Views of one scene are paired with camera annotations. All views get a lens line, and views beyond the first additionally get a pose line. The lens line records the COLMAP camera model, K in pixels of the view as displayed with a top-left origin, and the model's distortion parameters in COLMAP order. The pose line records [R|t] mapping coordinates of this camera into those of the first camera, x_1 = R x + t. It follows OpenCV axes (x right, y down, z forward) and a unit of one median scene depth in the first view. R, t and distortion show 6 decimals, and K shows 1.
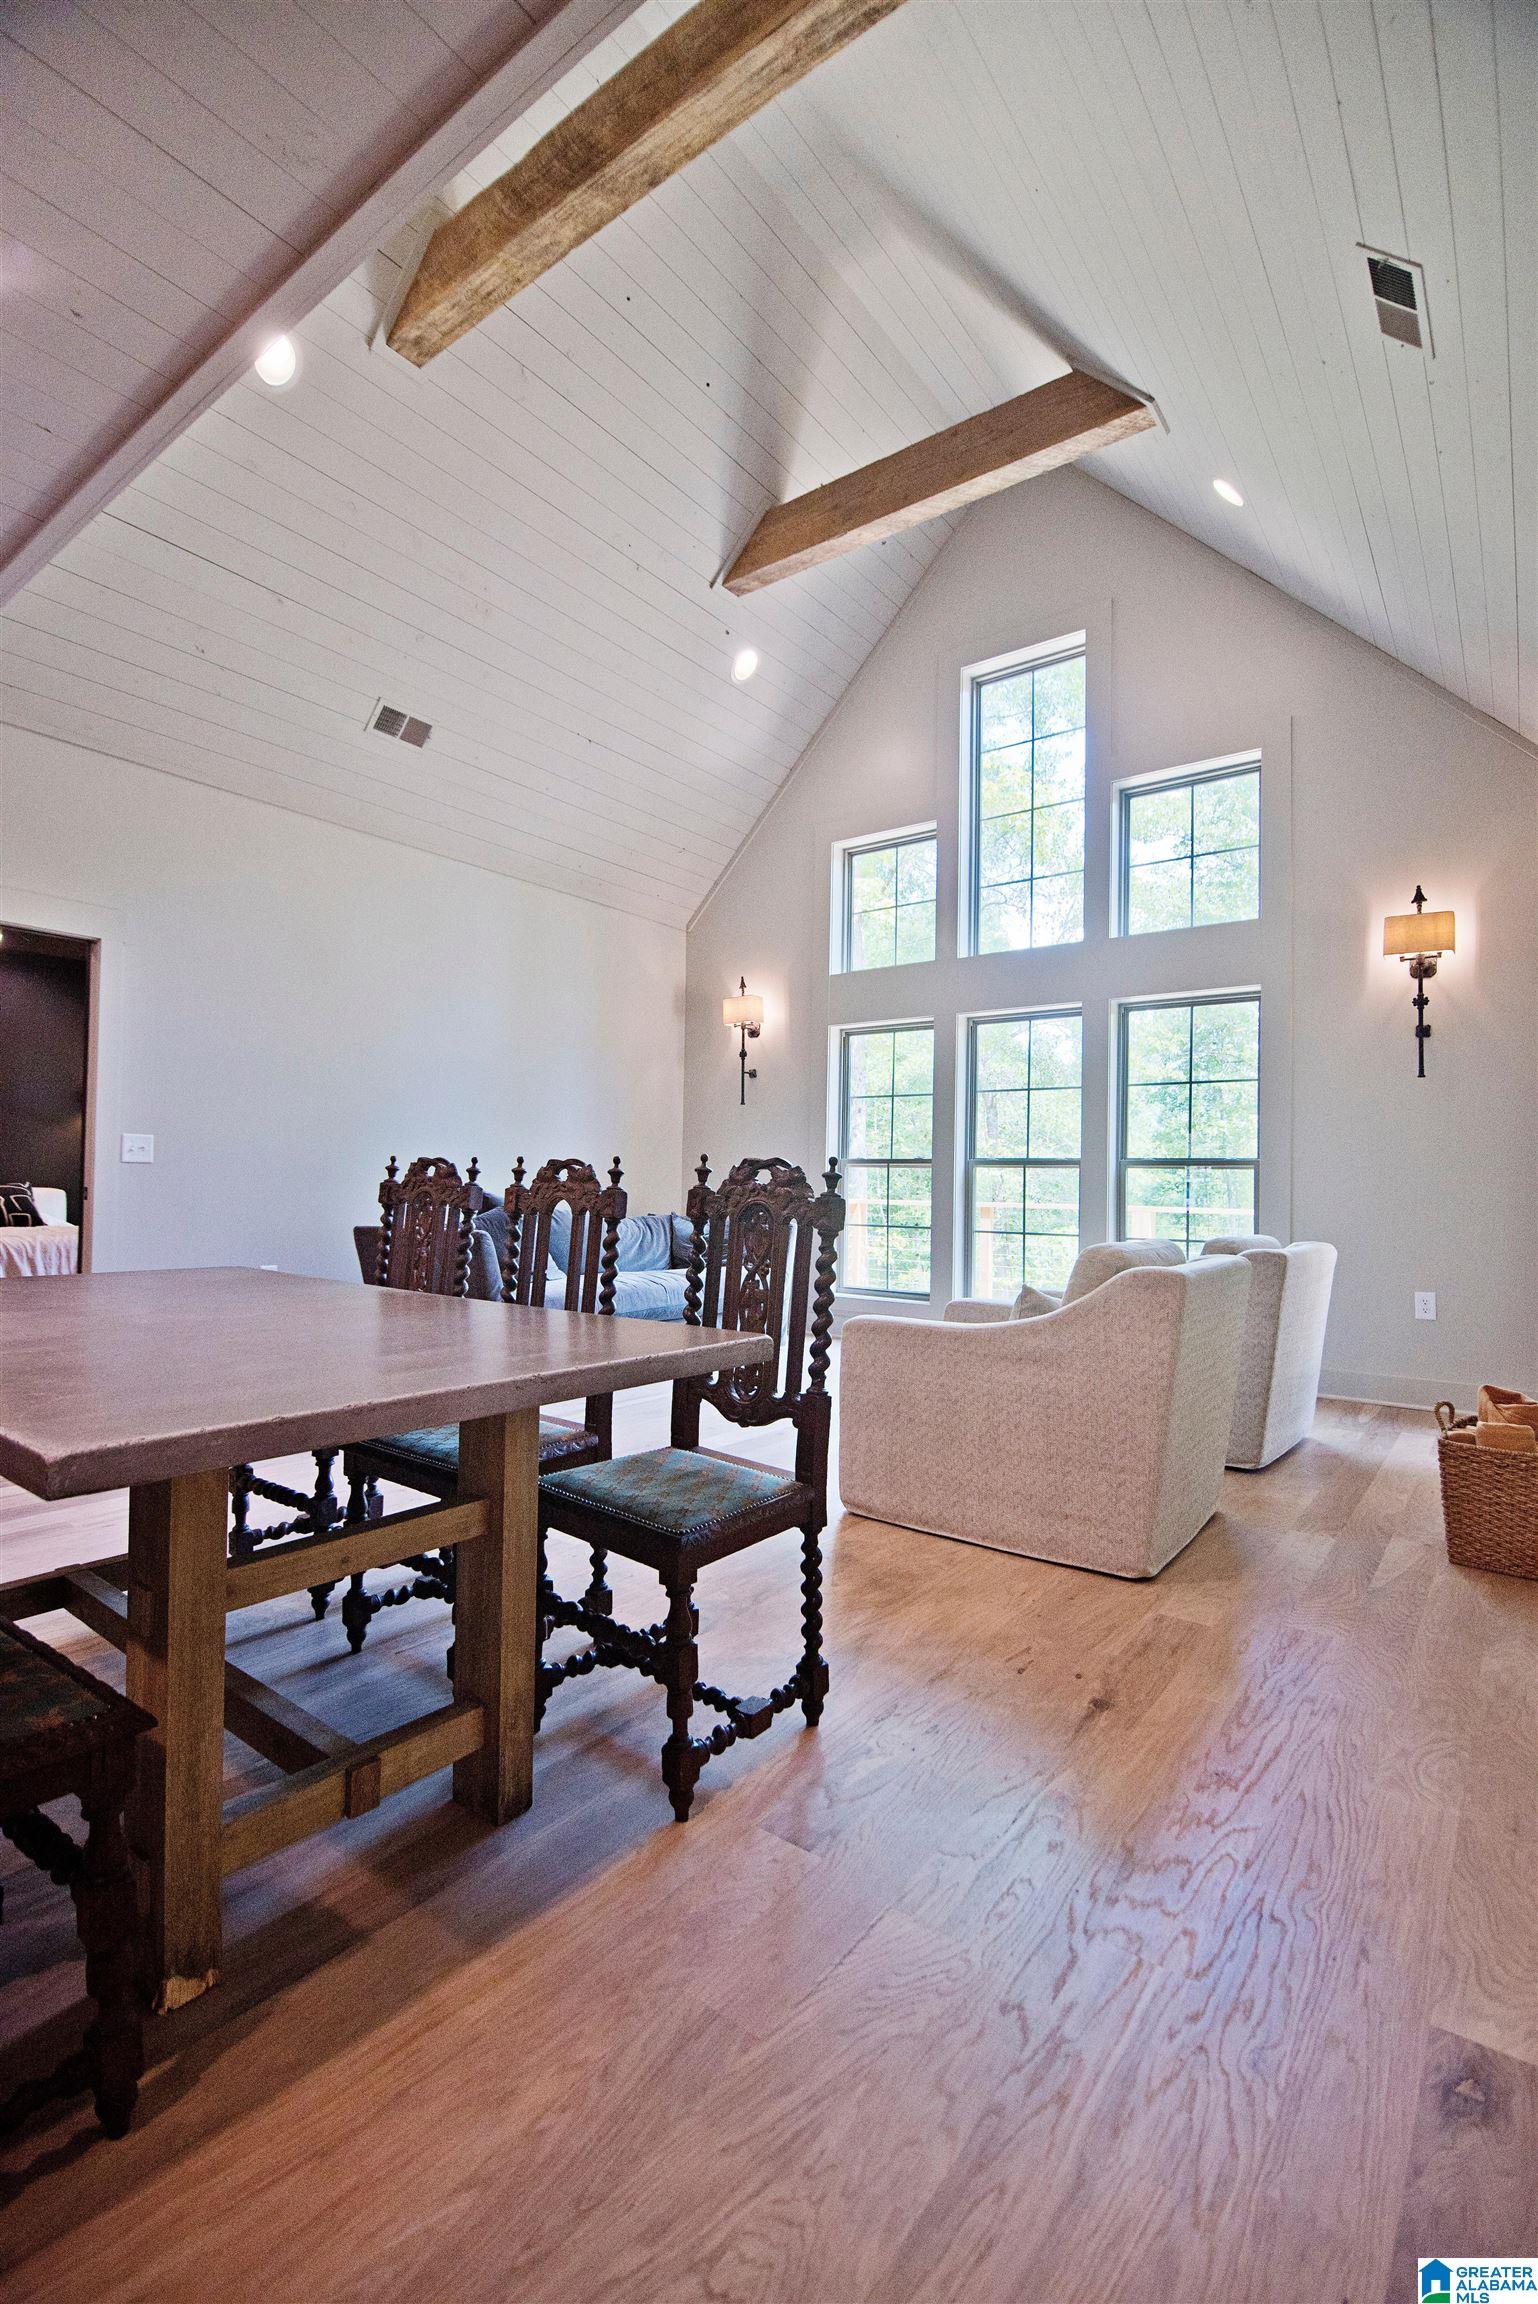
lens RADIAL K [[1044.2, 0, 766.4], [0, 1044.2, 1158.9], [0, 0, 1]] dist [0.000979, 0.000090]
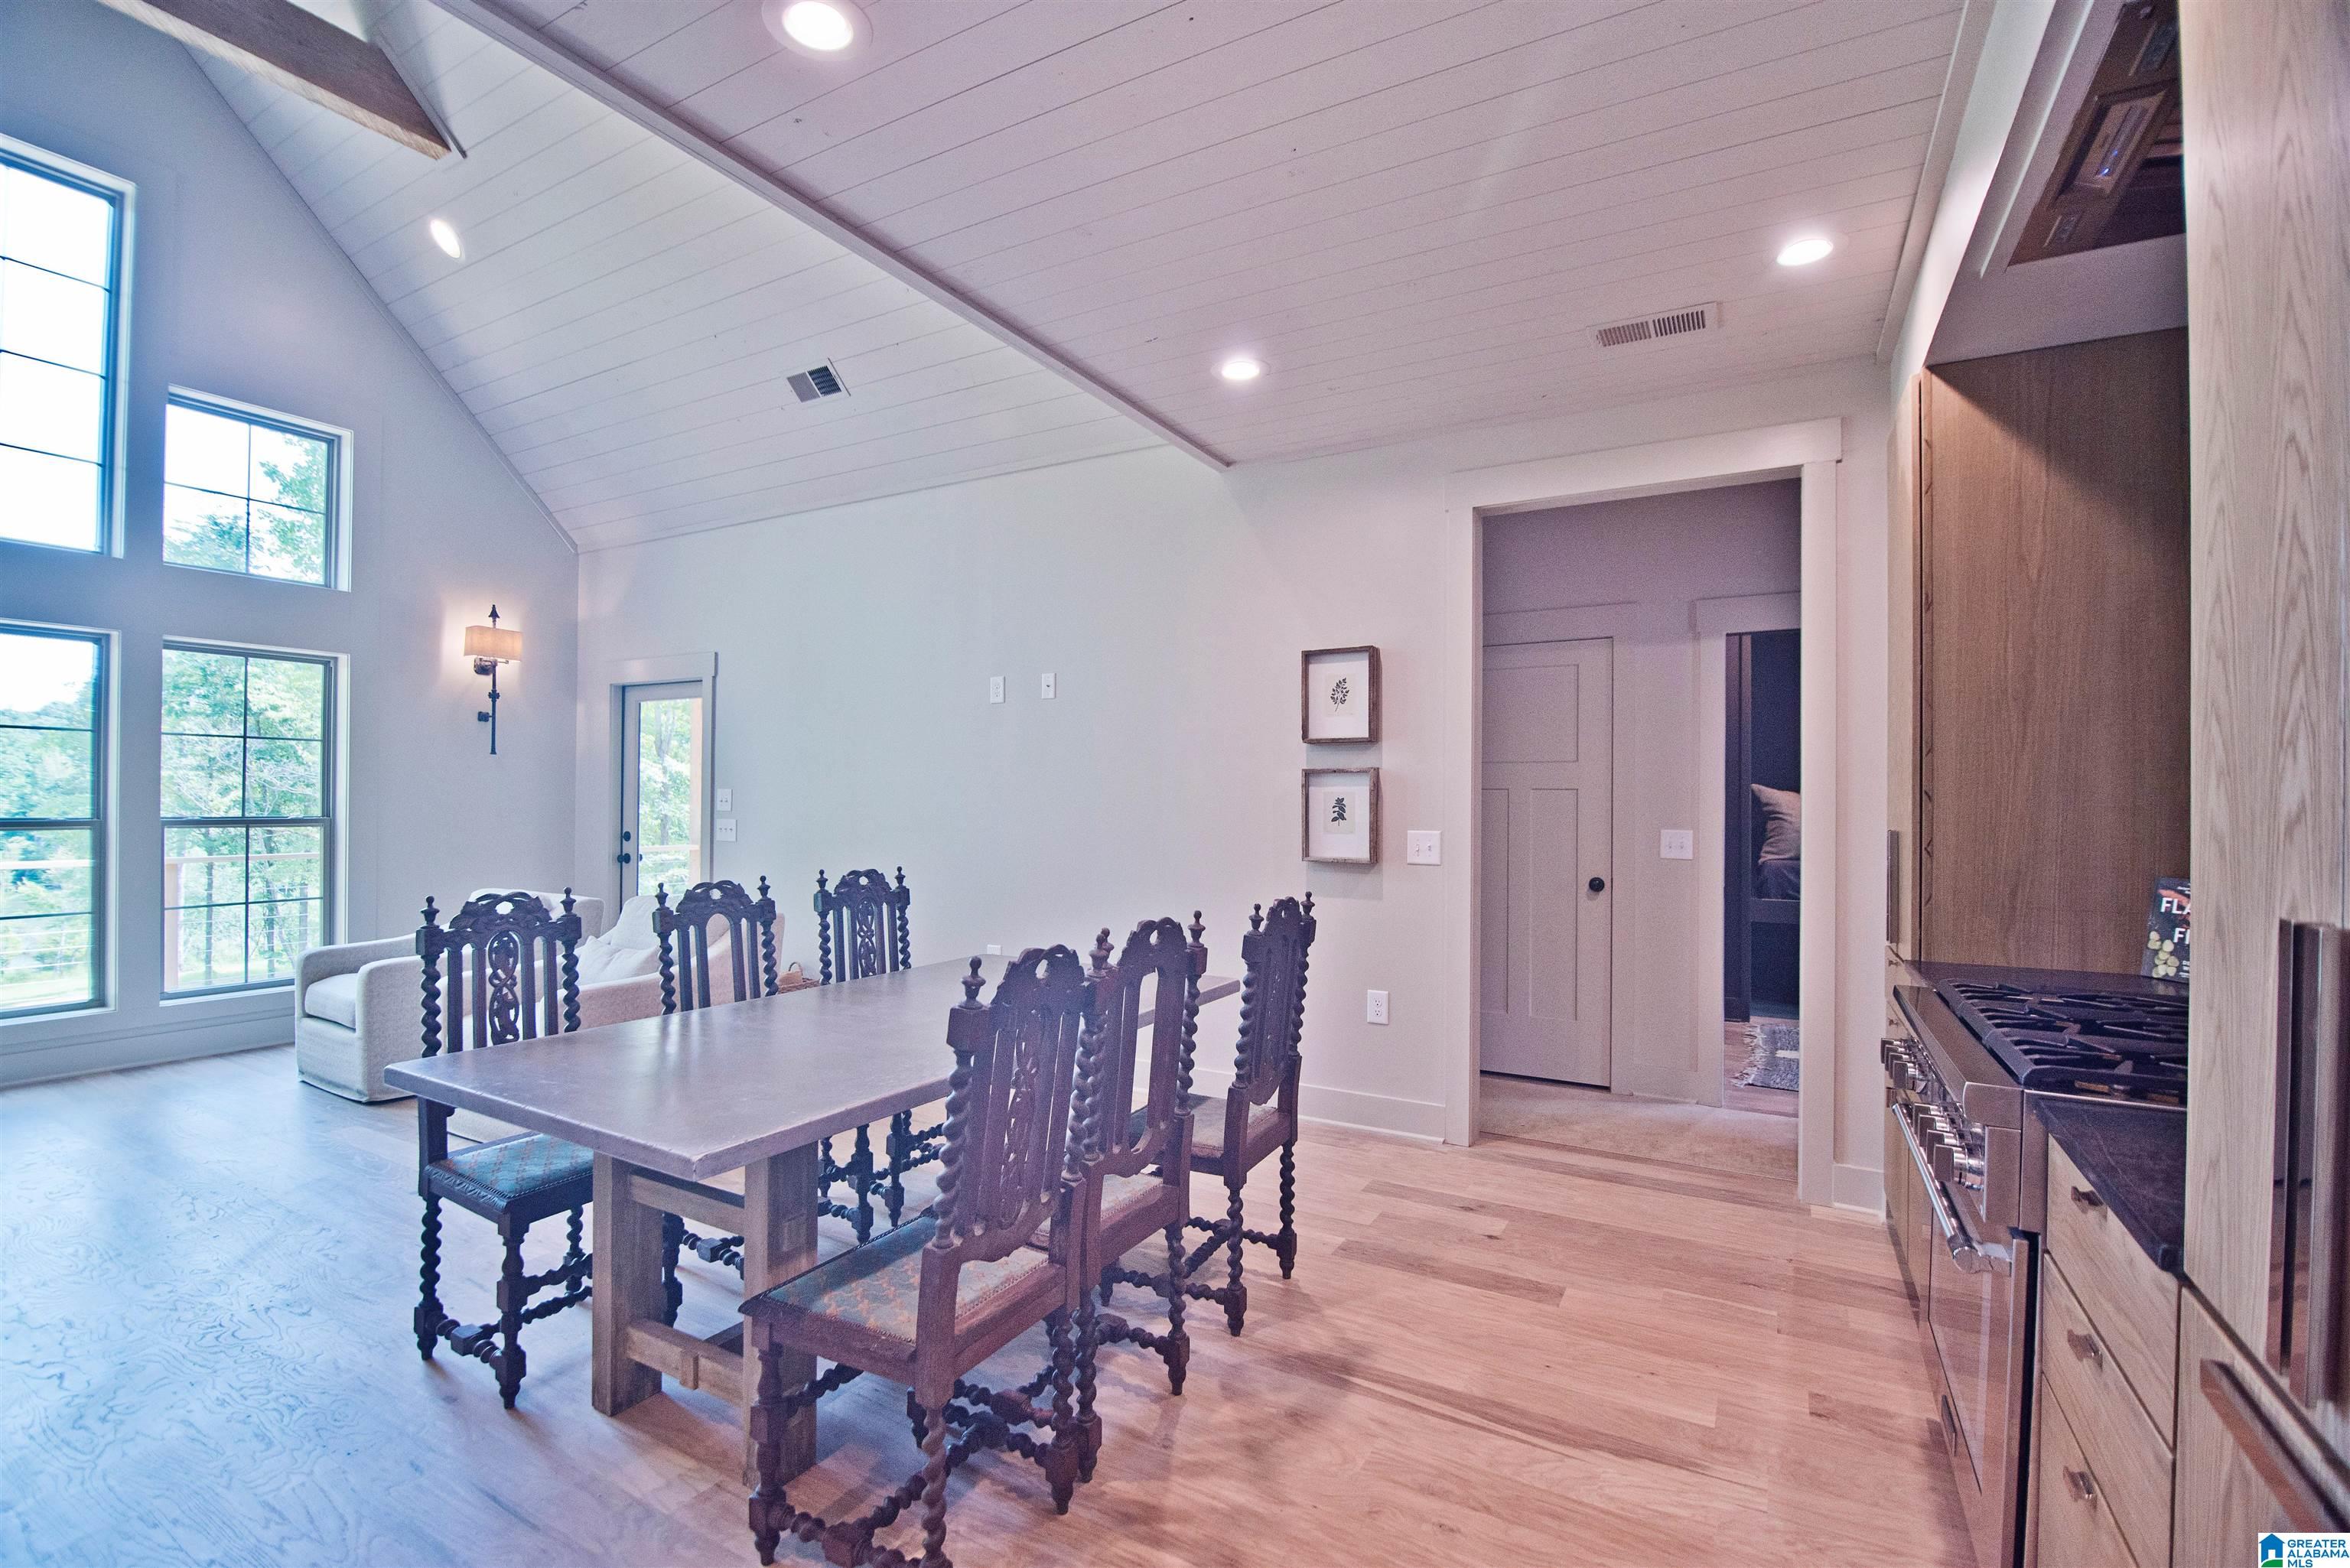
lens RADIAL K [[1040.3, 0, 1168.6], [0, 1040.3, 795.2], [0, 0, 1]] dist [-0.001414, -0.012676]
pose [[-0.117923, -0.011445, 0.992957, -0.771179], [-0.031972, 0.999459, 0.007723, -0.066502], [-0.992508, -0.030836, -0.118226, 0.333036]]
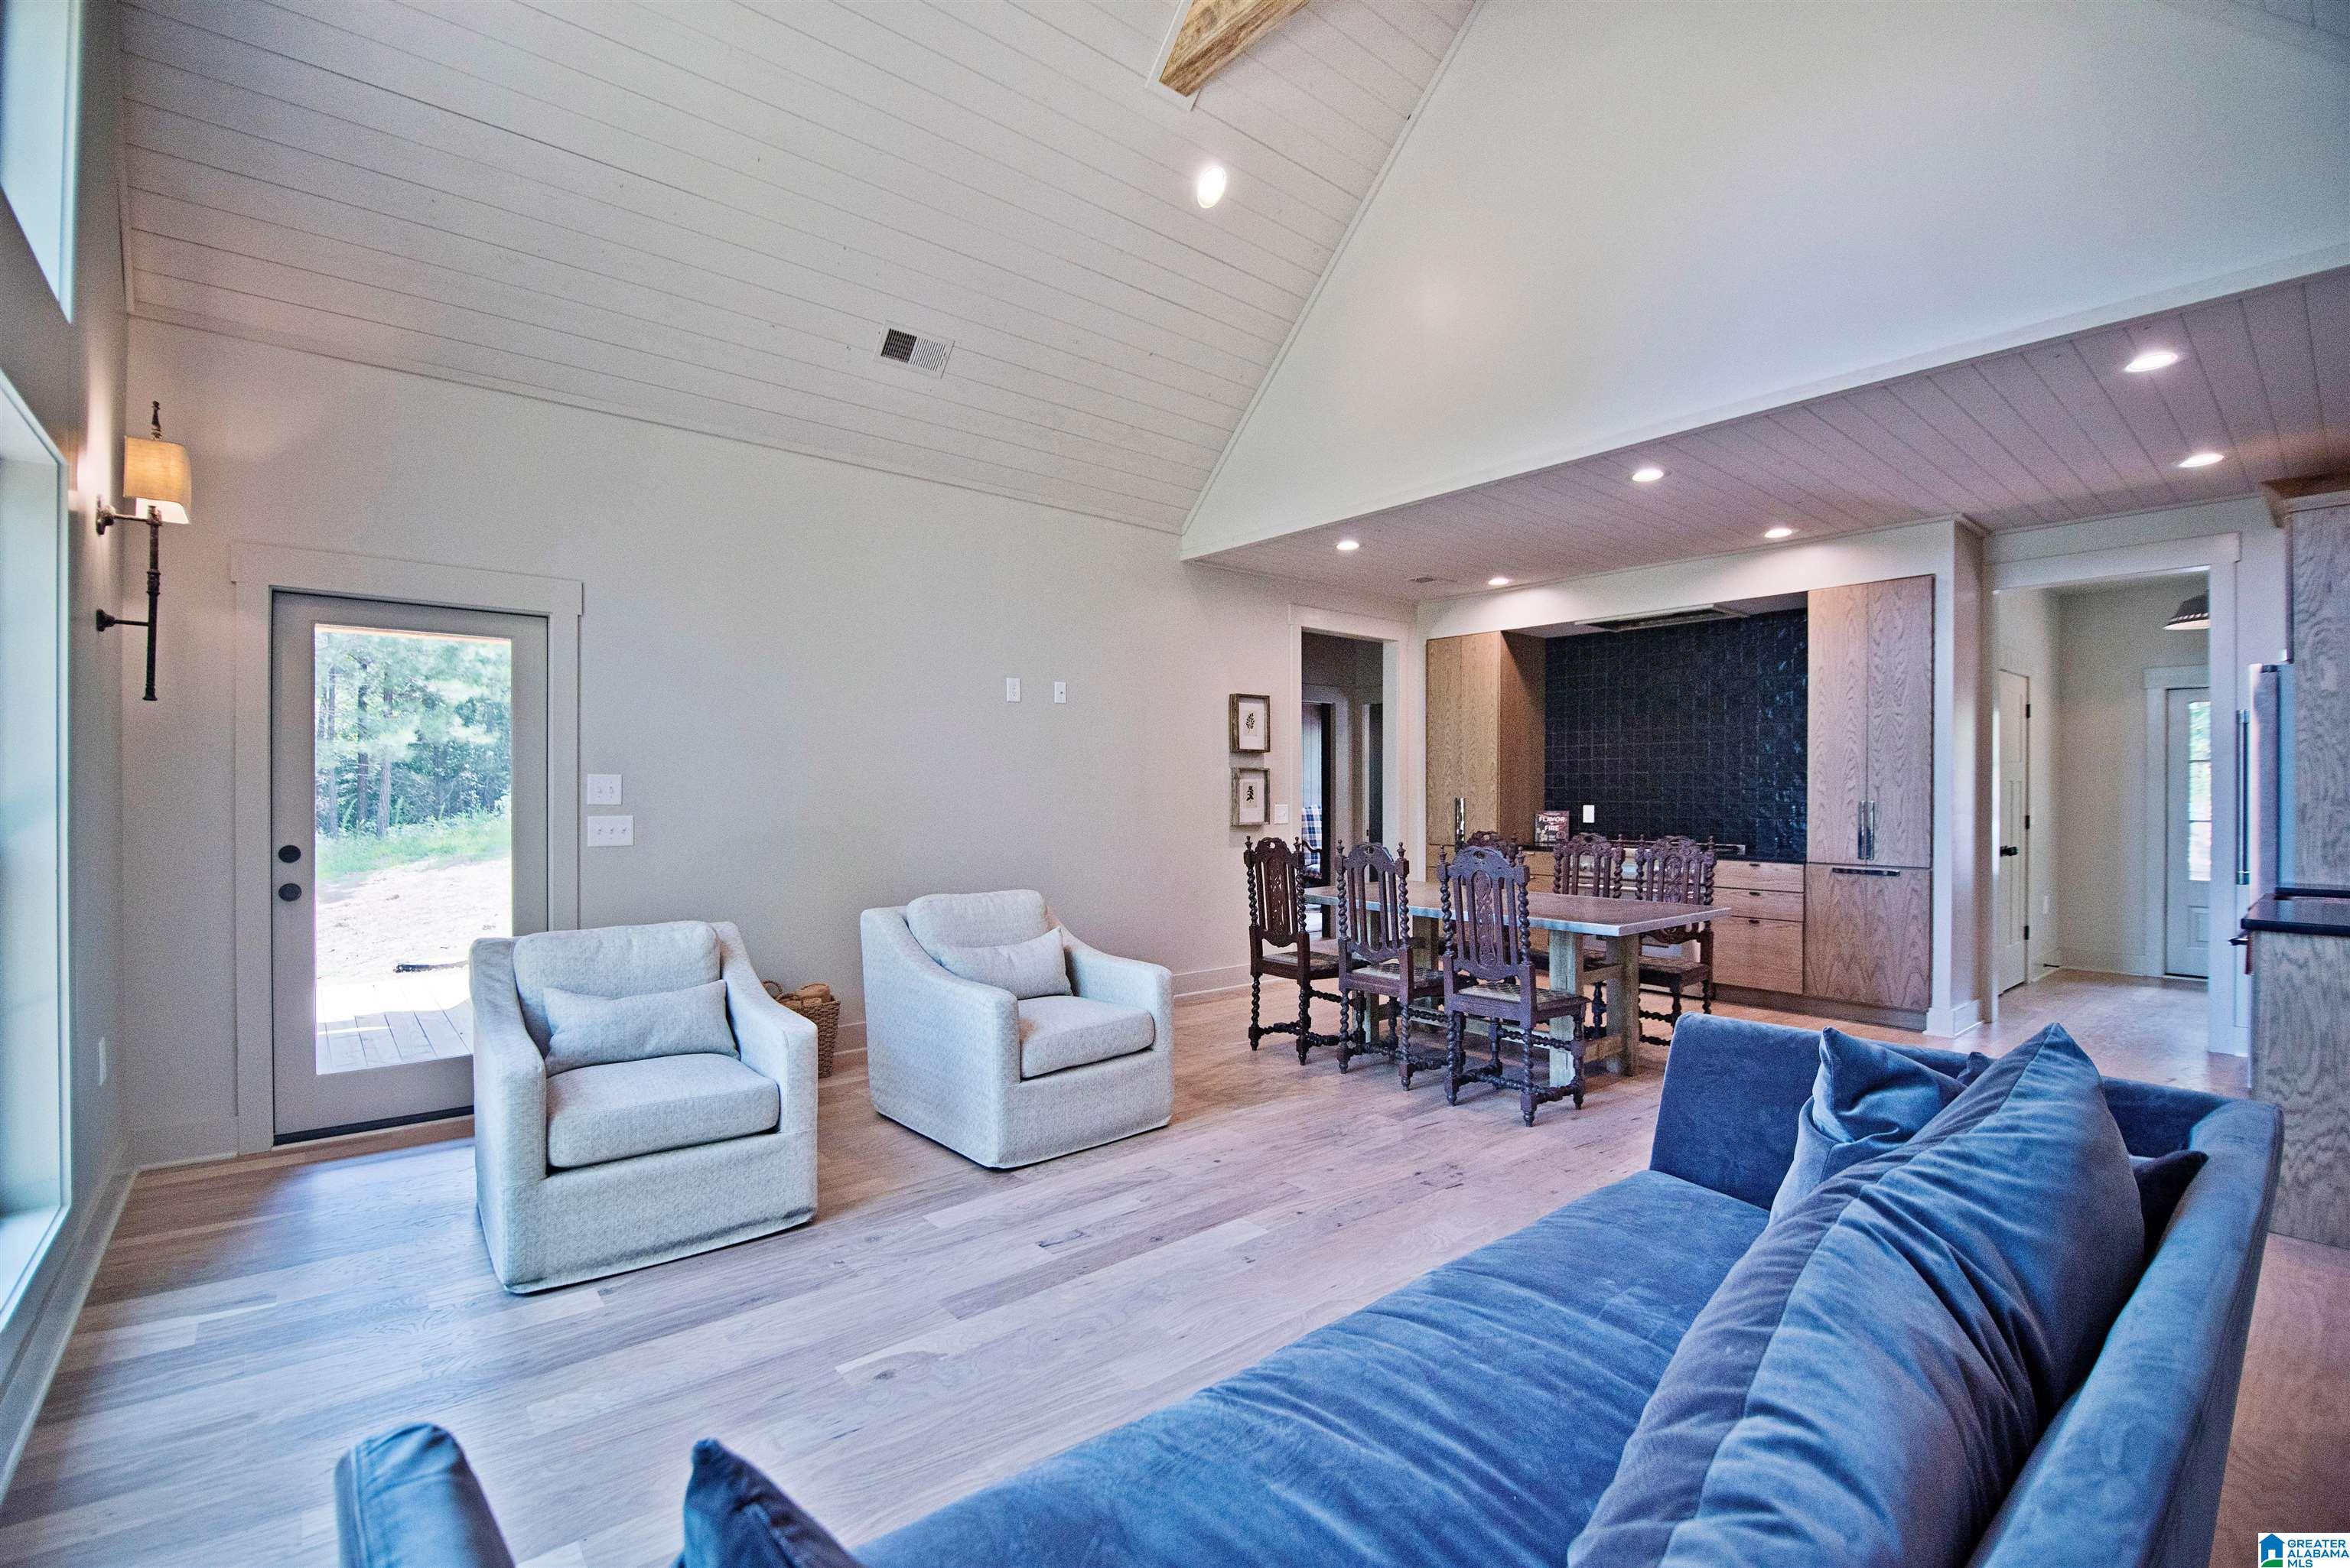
lens RADIAL K [[1040.3, 0, 1168.6], [0, 1040.3, 795.2], [0, 0, 1]] dist [-0.001414, -0.012676]
pose [[-0.975243, -0.015756, 0.220572, -0.137950], [-0.019993, 0.999656, -0.016988, -0.022463], [-0.220229, -0.020978, -0.975223, 1.505840]]
